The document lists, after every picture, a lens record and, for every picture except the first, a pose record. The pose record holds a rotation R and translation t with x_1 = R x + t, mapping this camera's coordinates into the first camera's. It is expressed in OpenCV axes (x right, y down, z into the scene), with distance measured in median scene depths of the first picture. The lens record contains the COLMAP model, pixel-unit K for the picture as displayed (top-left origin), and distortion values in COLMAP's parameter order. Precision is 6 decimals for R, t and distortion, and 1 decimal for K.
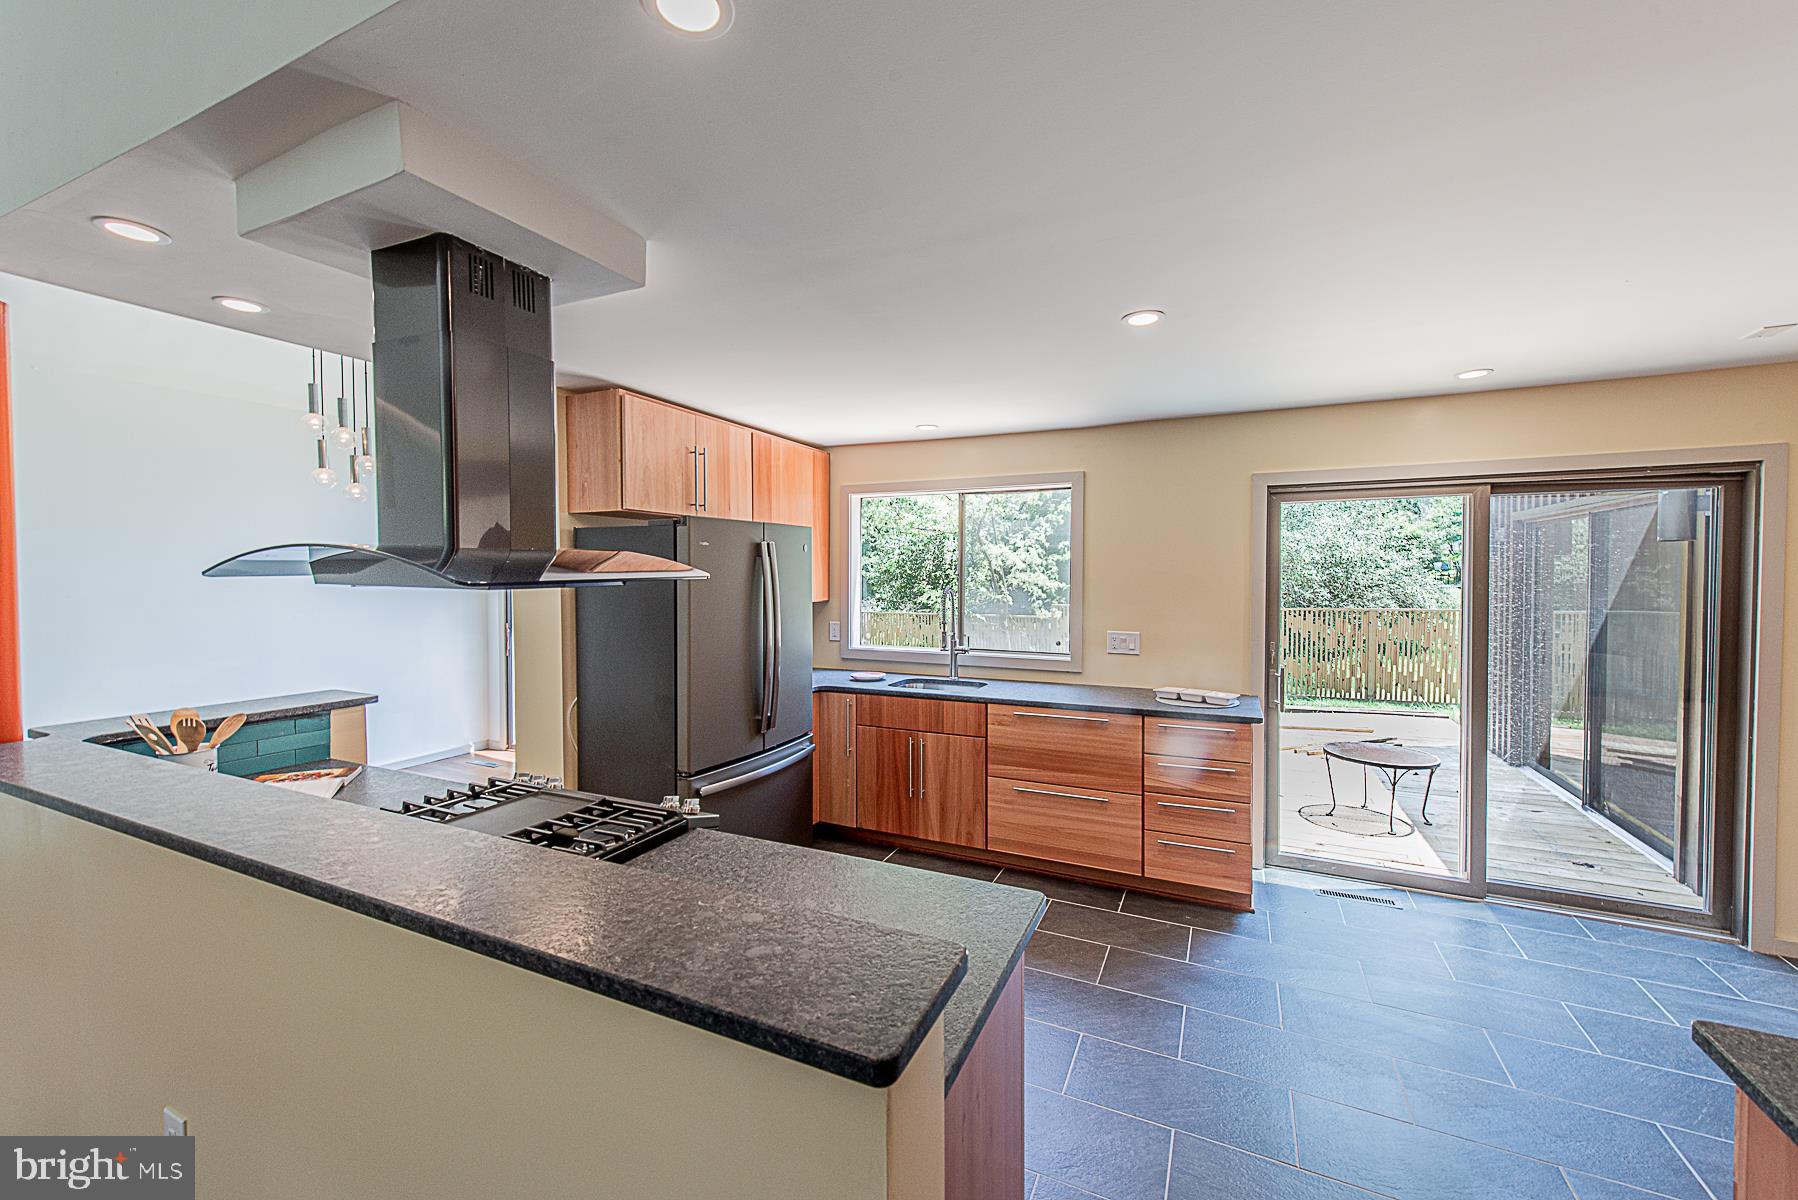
lens RADIAL K [[702.6, 0, 899.3], [0, 702.6, 595.1], [0, 0, 1]] dist [0.030499, -0.020977]
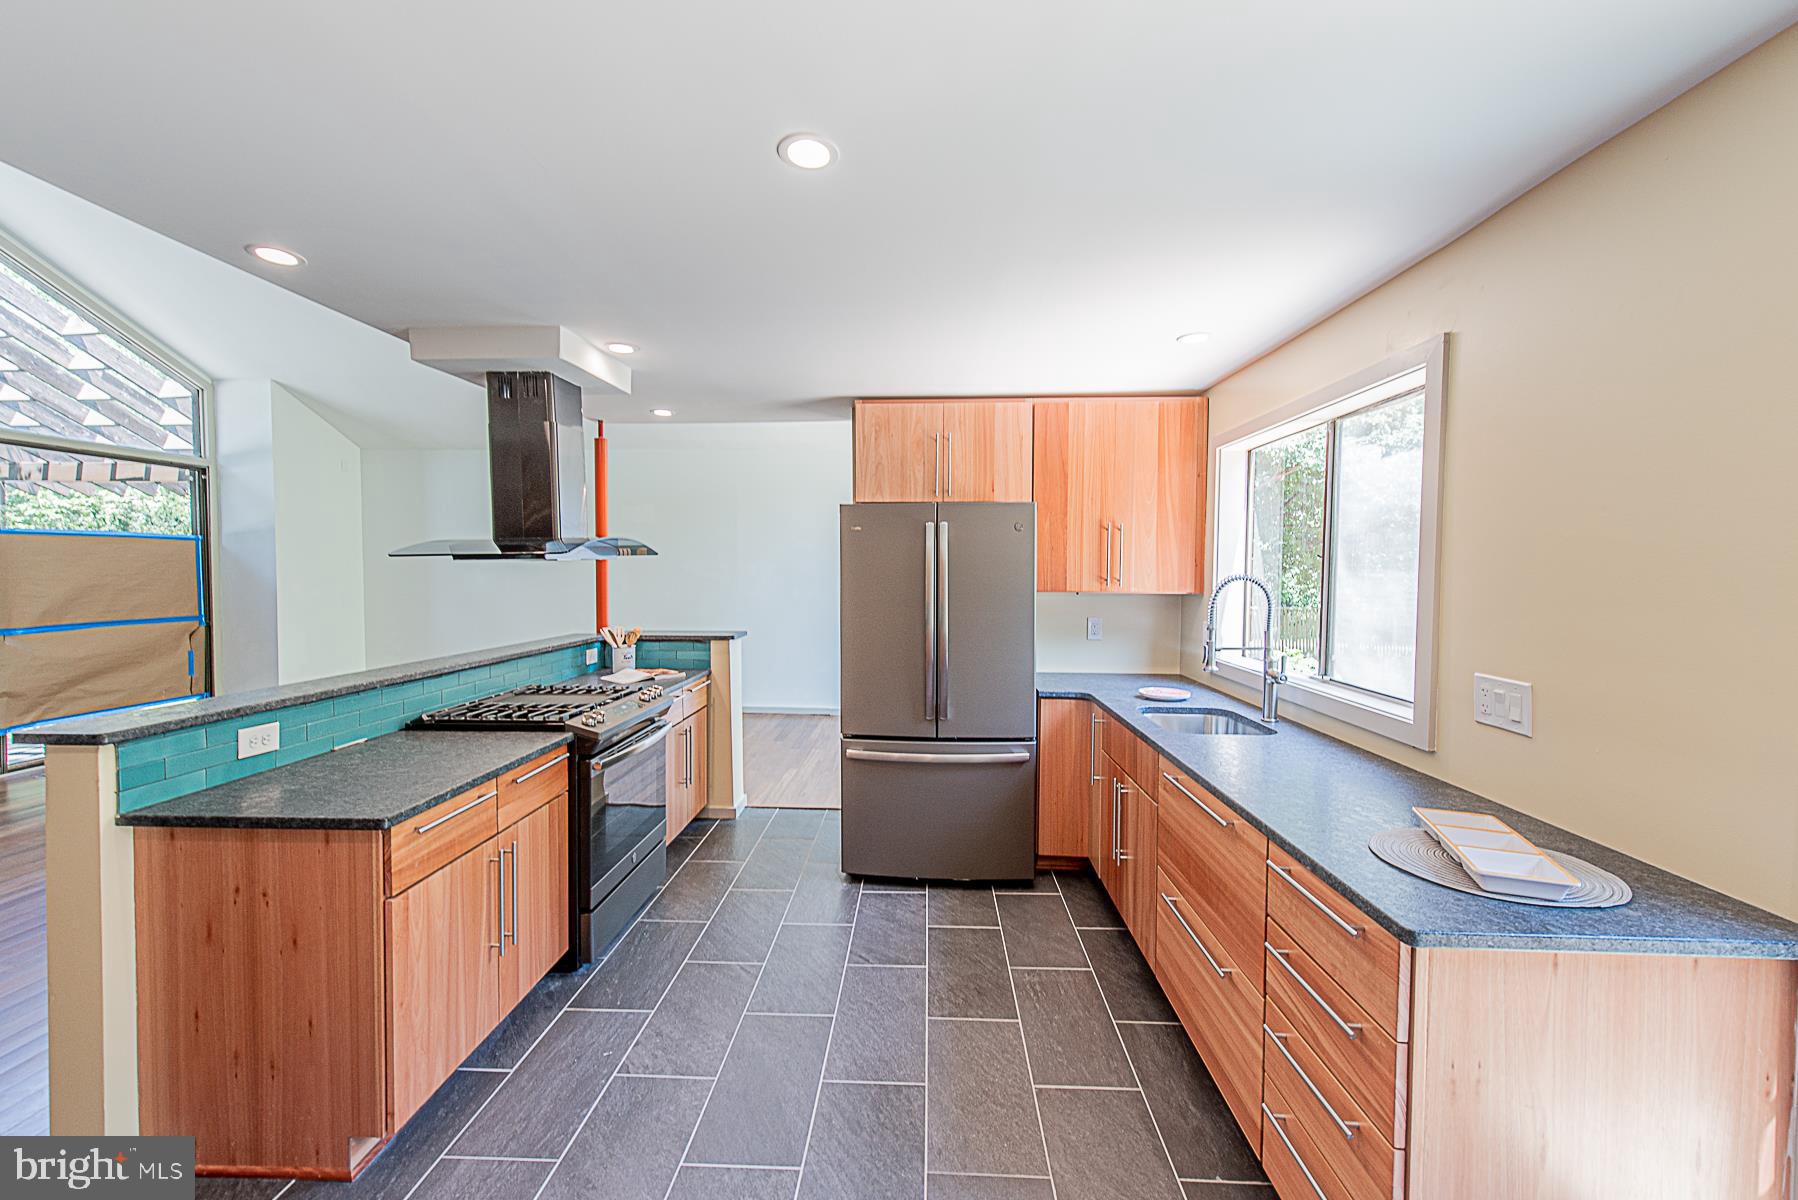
lens RADIAL K [[718.2, 0, 896.7], [0, 718.2, 595.7], [0, 0, 1]] dist [0.019059, -0.005299]
pose [[0.380710, 0.035100, -0.924028, 0.640222], [-0.030338, 0.999215, 0.025456, 0.000791], [0.924197, 0.018342, 0.381477, 0.522479]]
